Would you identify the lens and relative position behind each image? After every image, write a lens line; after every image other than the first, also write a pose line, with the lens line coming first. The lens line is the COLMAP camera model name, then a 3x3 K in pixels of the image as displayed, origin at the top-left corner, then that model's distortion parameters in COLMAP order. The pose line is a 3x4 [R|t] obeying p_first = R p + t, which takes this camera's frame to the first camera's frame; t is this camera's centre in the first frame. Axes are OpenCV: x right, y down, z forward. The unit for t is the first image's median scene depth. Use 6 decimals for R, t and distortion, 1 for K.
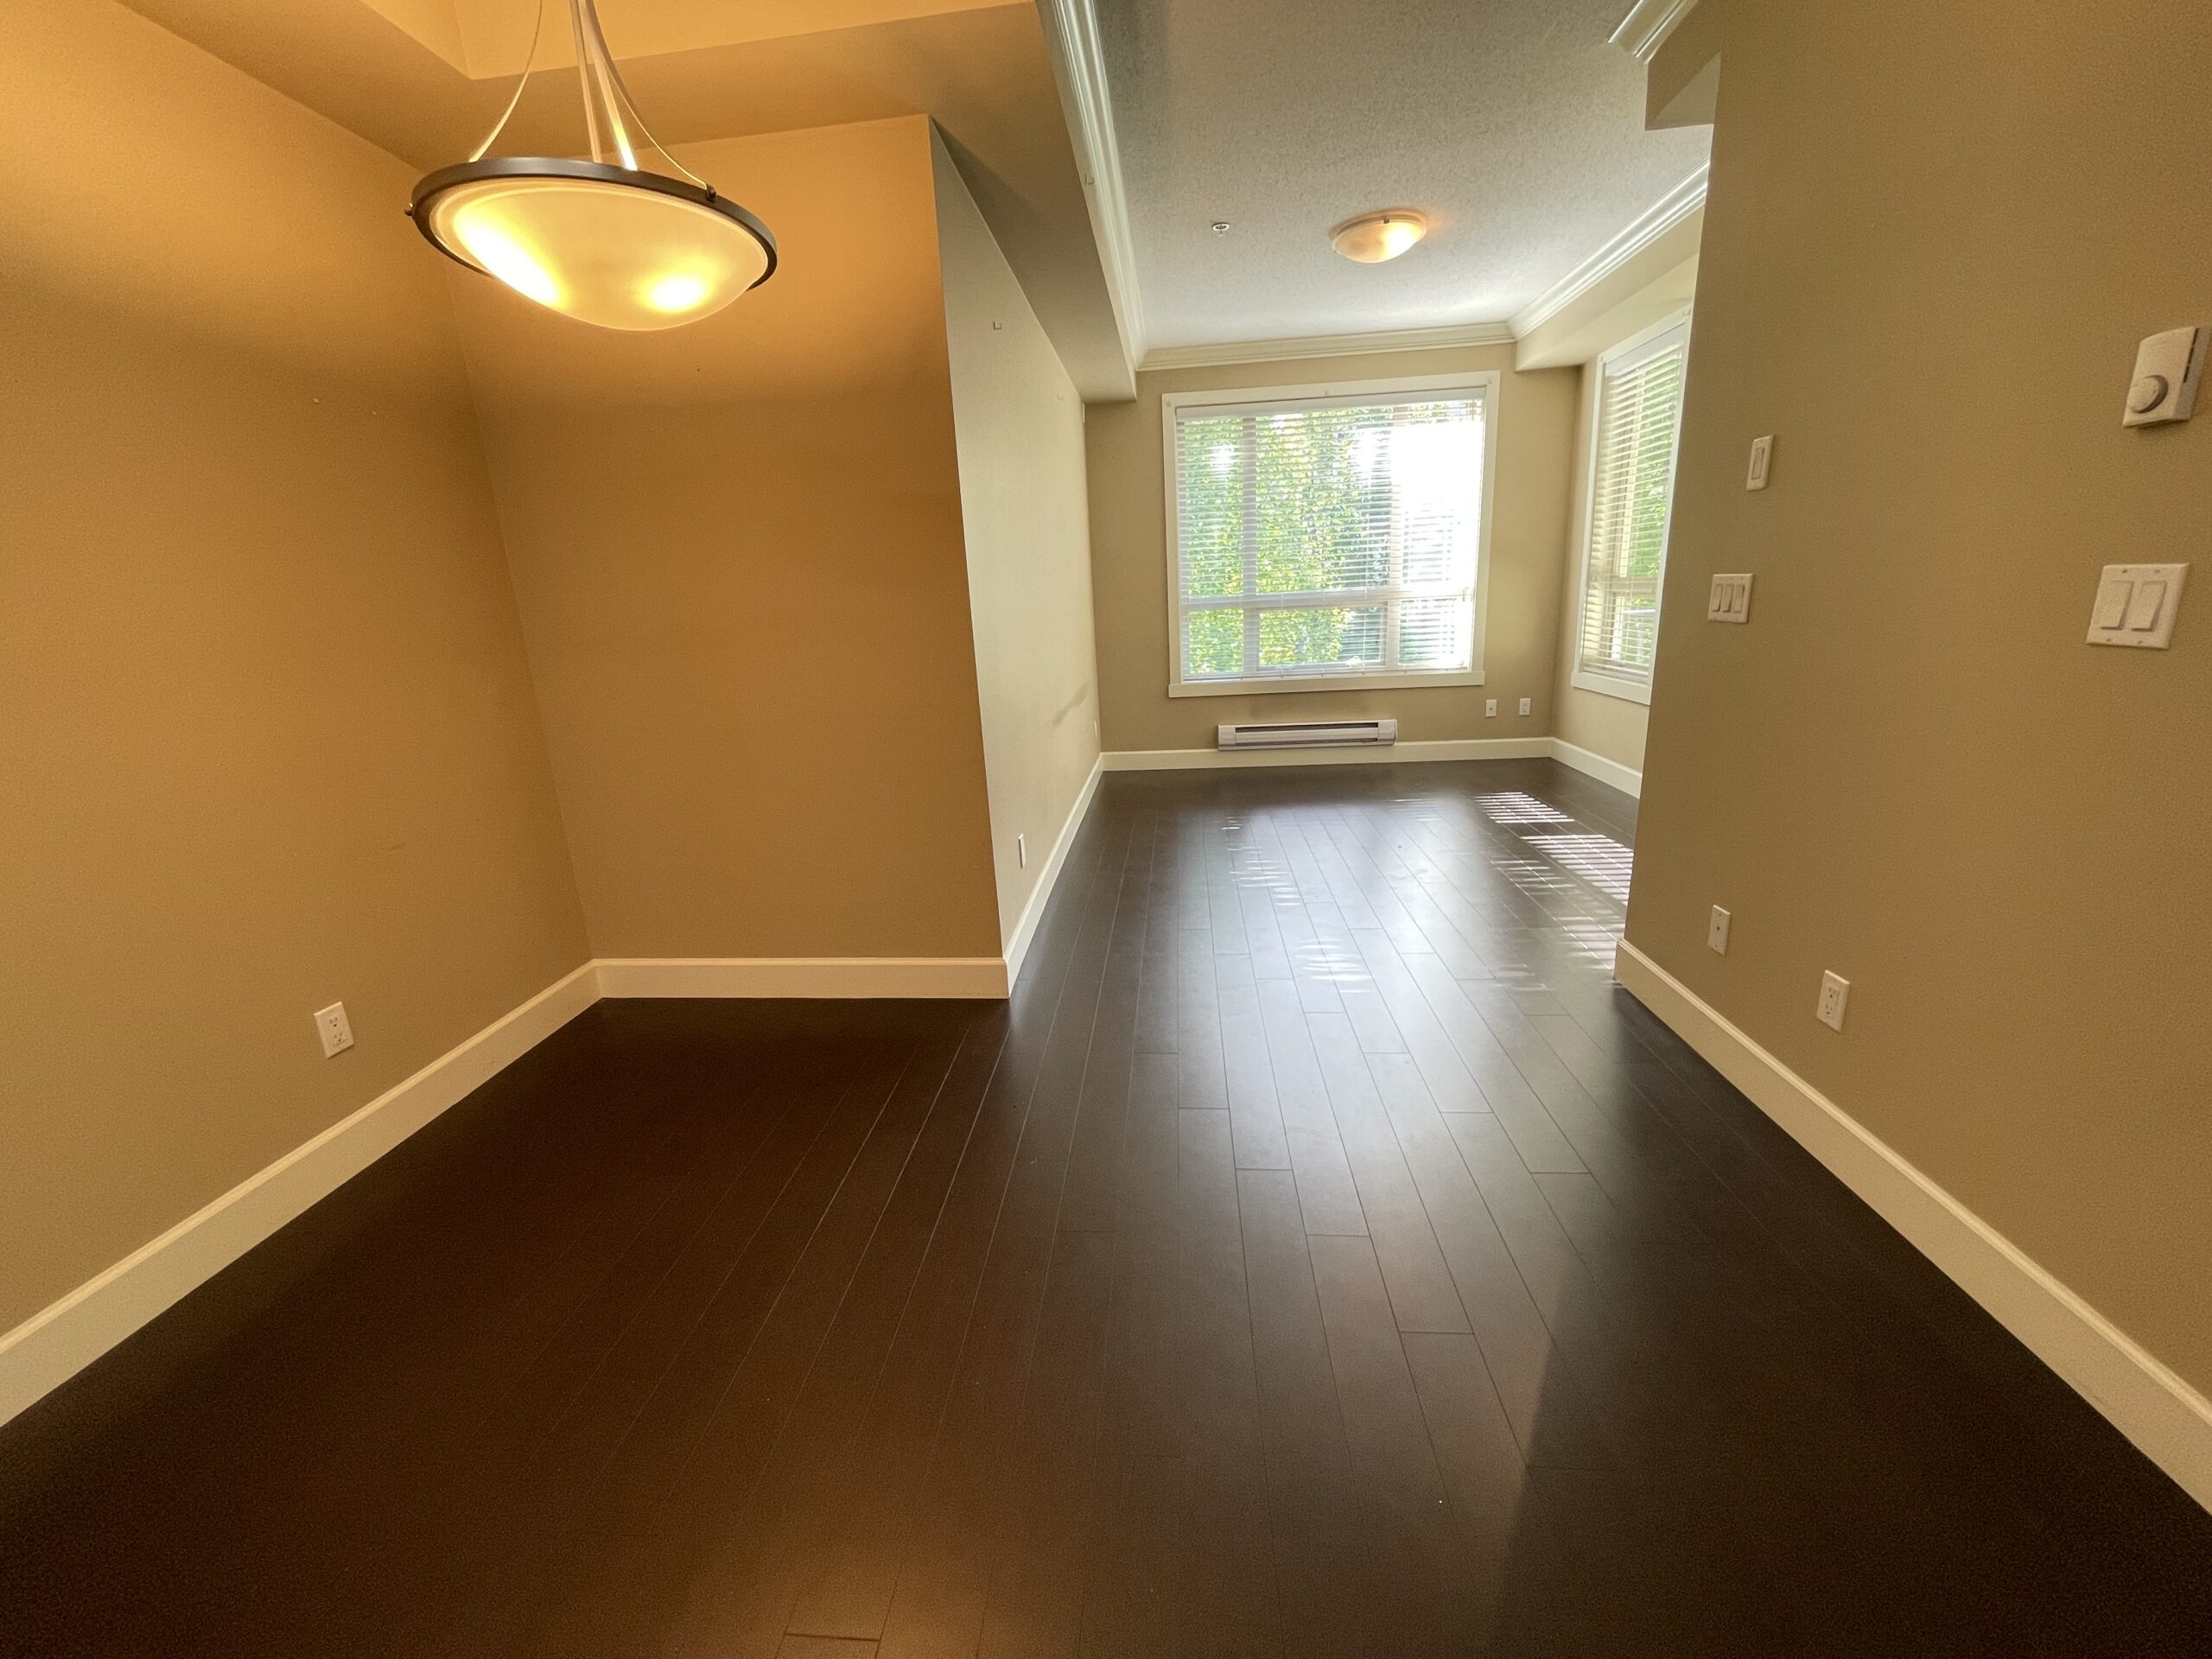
lens RADIAL K [[896.1, 0, 1093.5], [0, 896.1, 837.6], [0, 0, 1]] dist [0.000312, -0.000724]
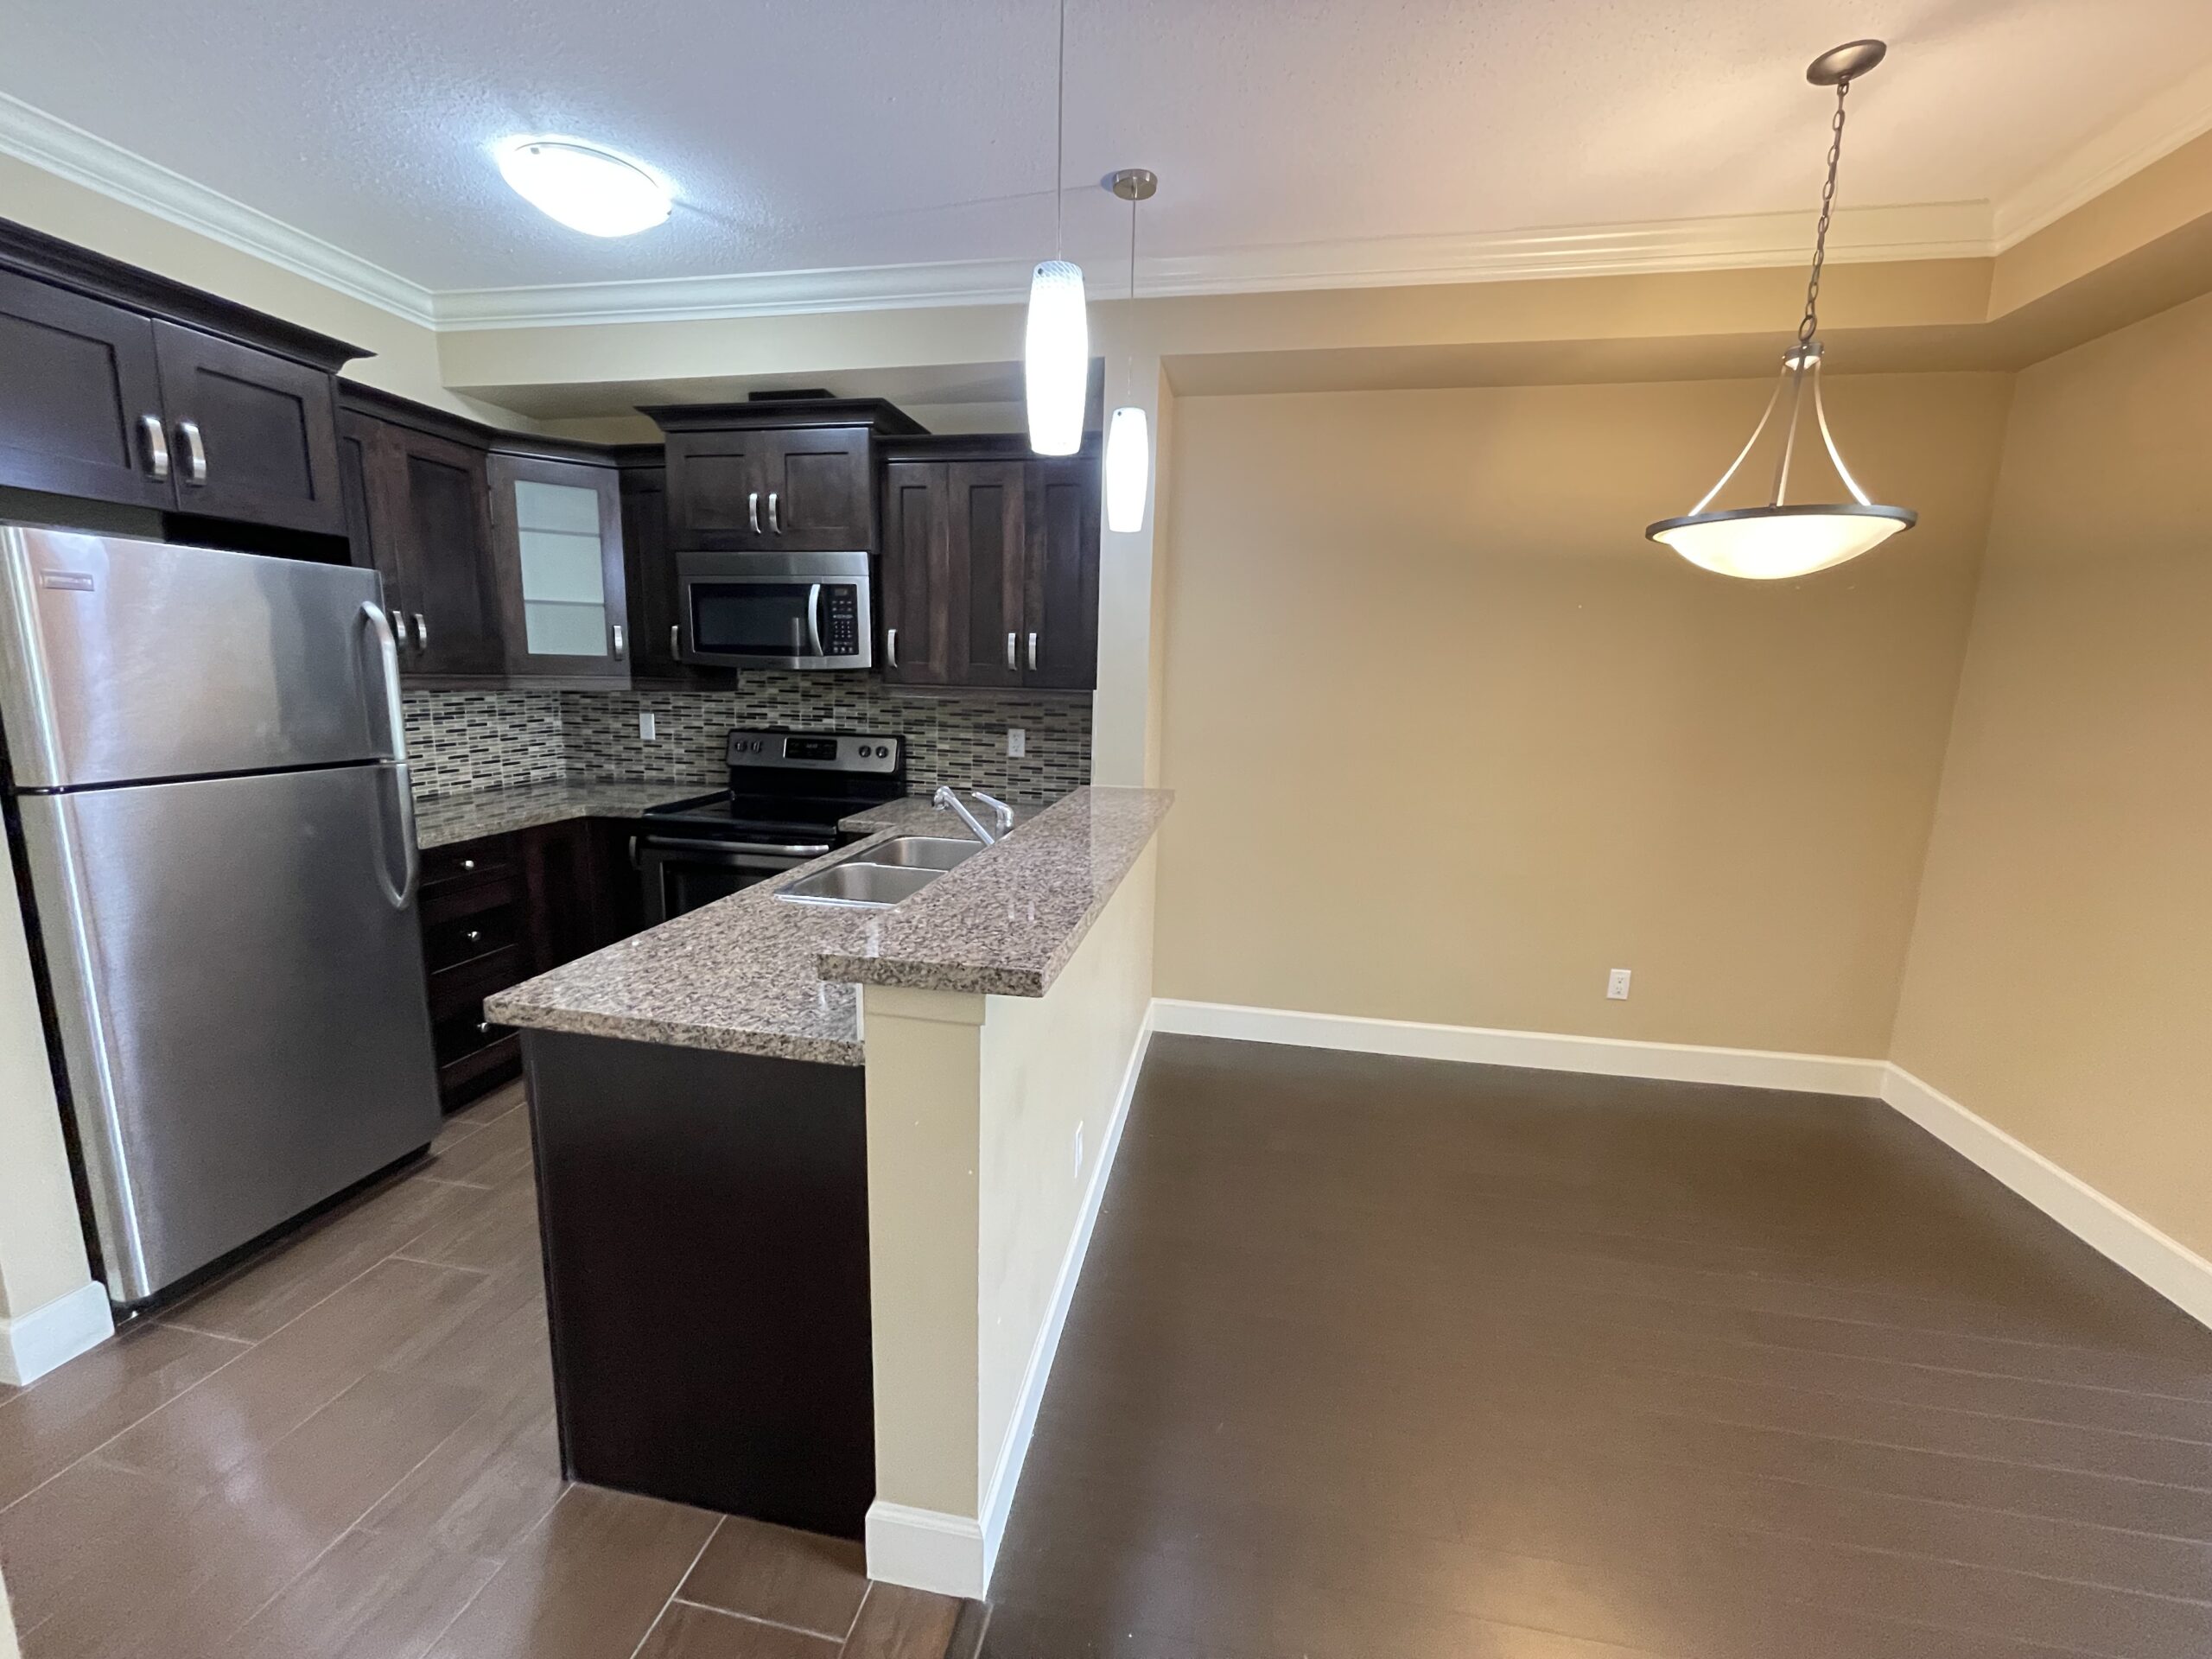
lens RADIAL K [[896.1, 0, 1086.2], [0, 896.1, 835.9], [0, 0, 1]] dist [0.000312, -0.000724]
pose [[-0.095179, 0.228112, -0.968972, 0.260296], [-0.278543, 0.928405, 0.245923, -0.056713], [0.955696, 0.293307, -0.024826, 0.032269]]
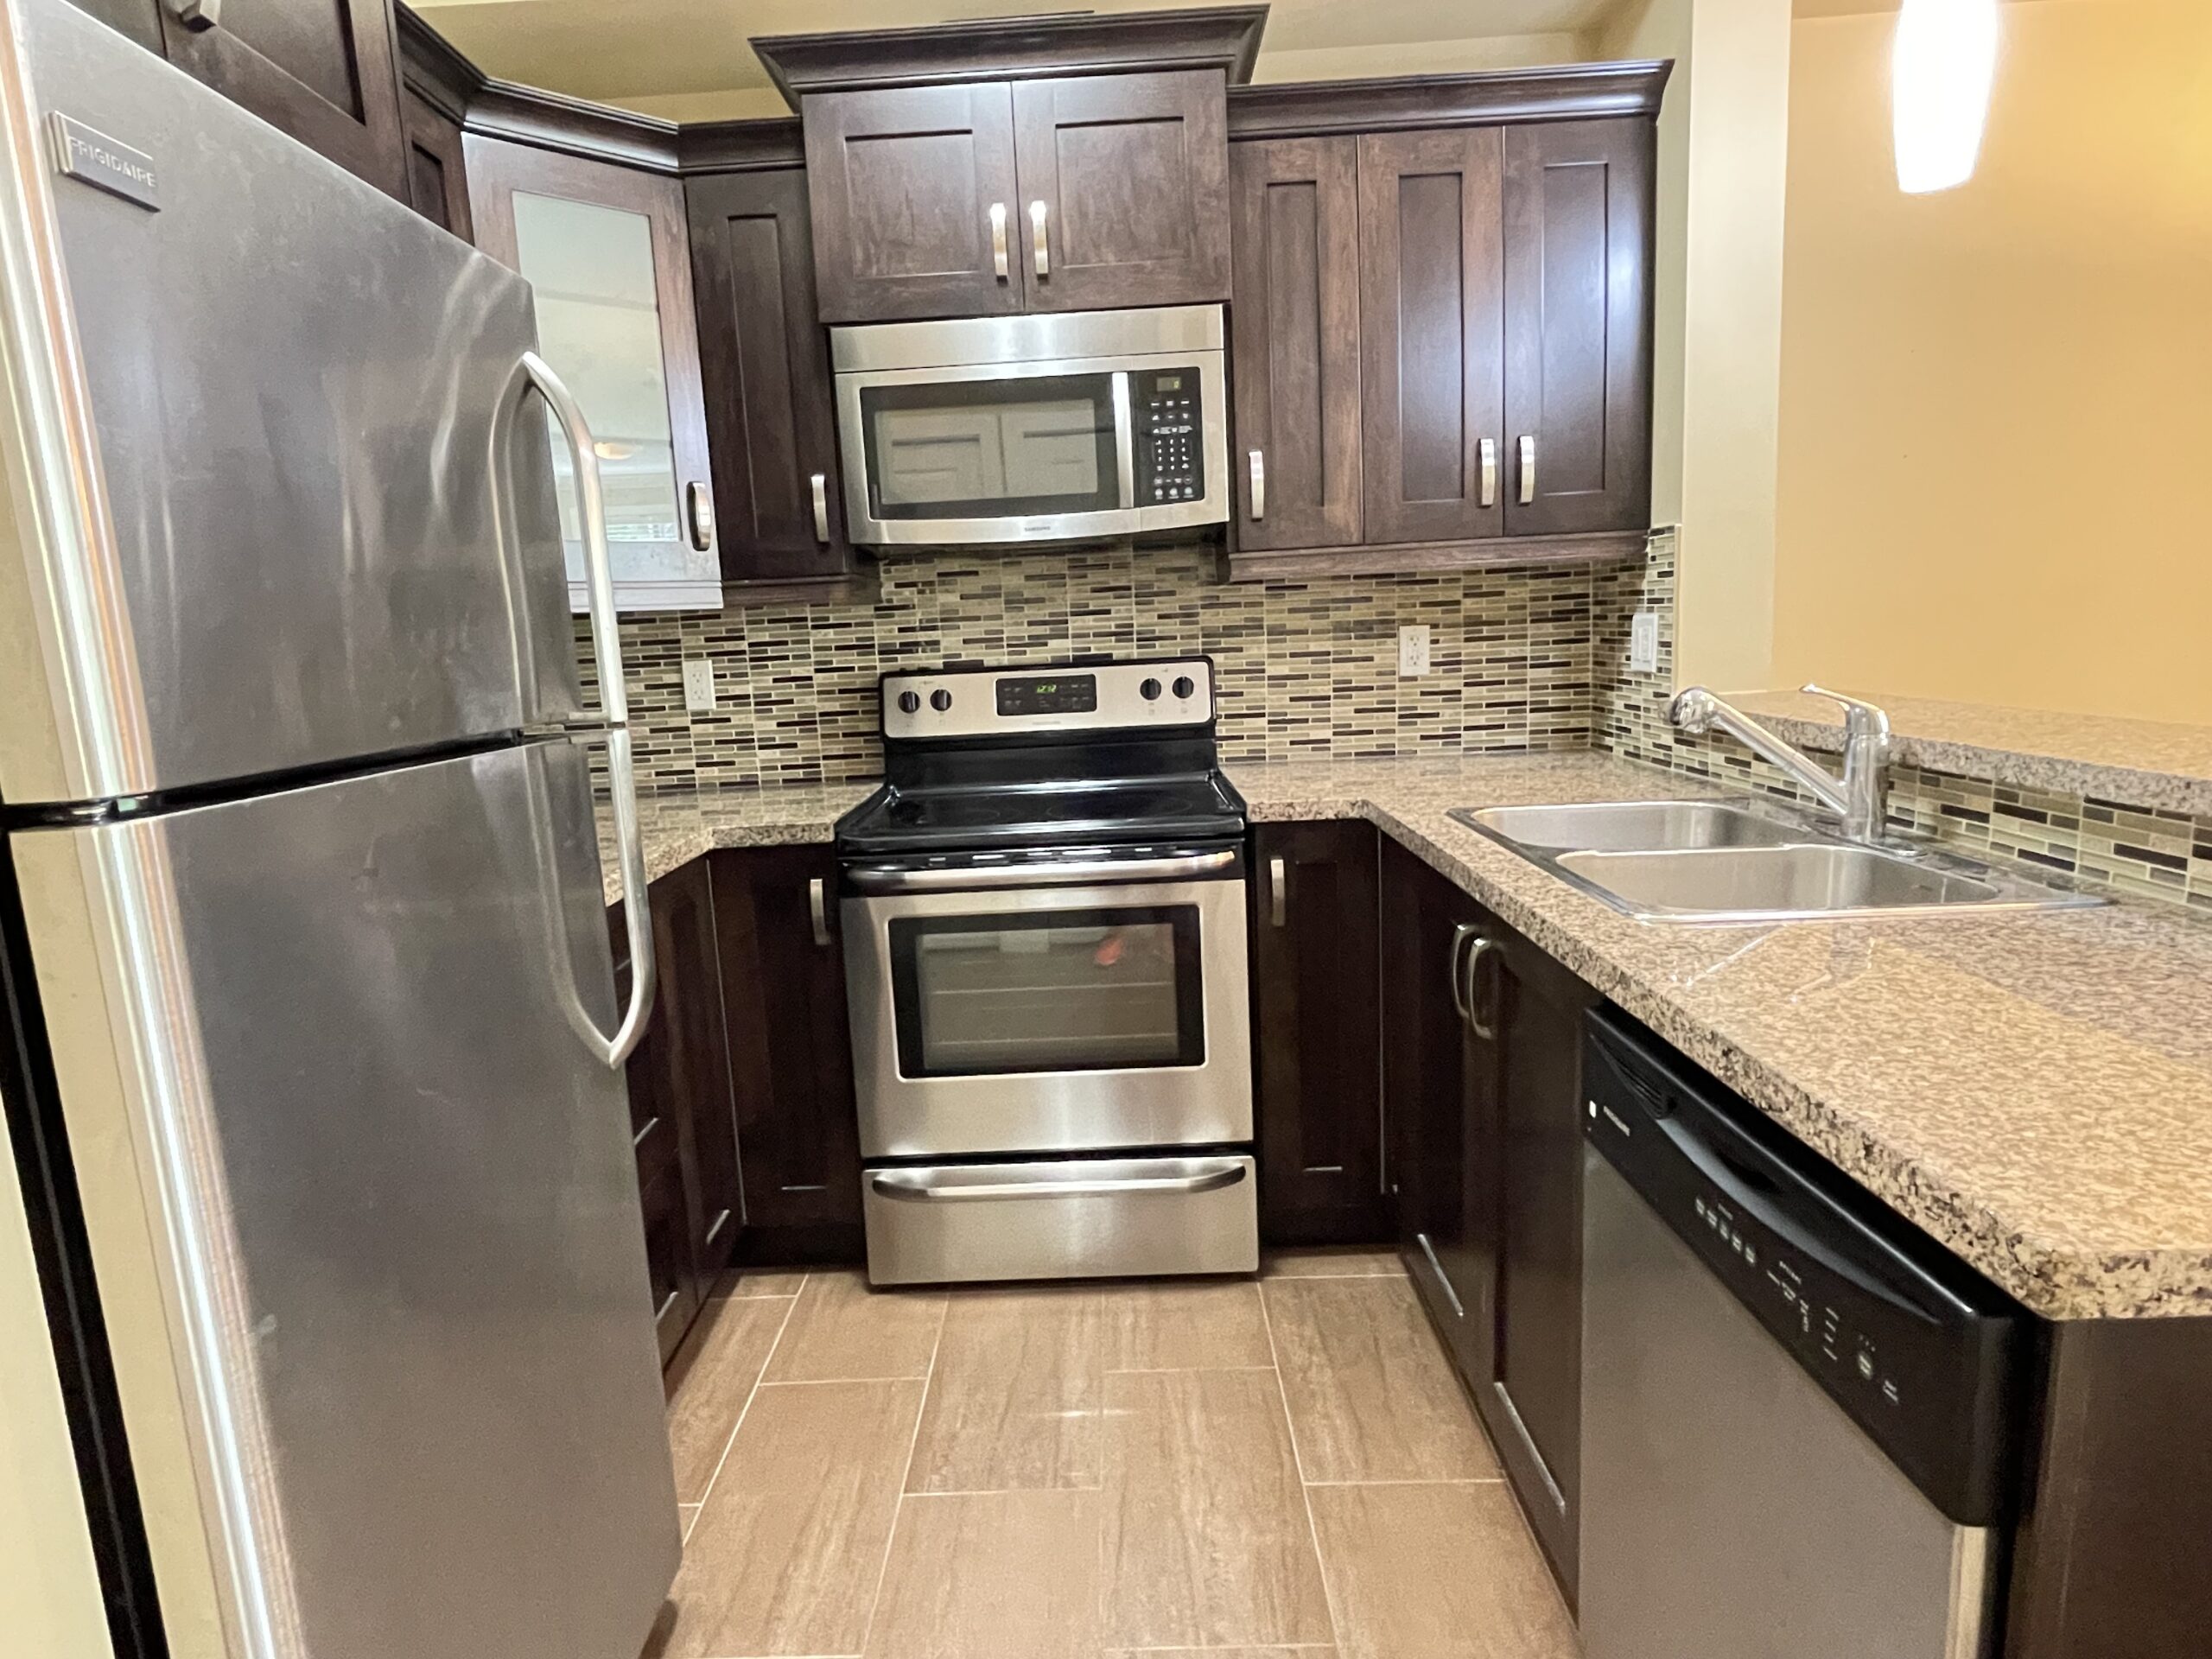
lens RADIAL K [[1265.4, 0, 1079.3], [0, 1265.4, 848.8], [0, 0, 1]] dist [0.009019, -0.007453]
pose [[0.078595, 0.219416, -0.972460, 0.139445], [-0.213385, 0.956572, 0.198585, 0.056664], [0.973802, 0.191901, 0.122002, -0.231453]]
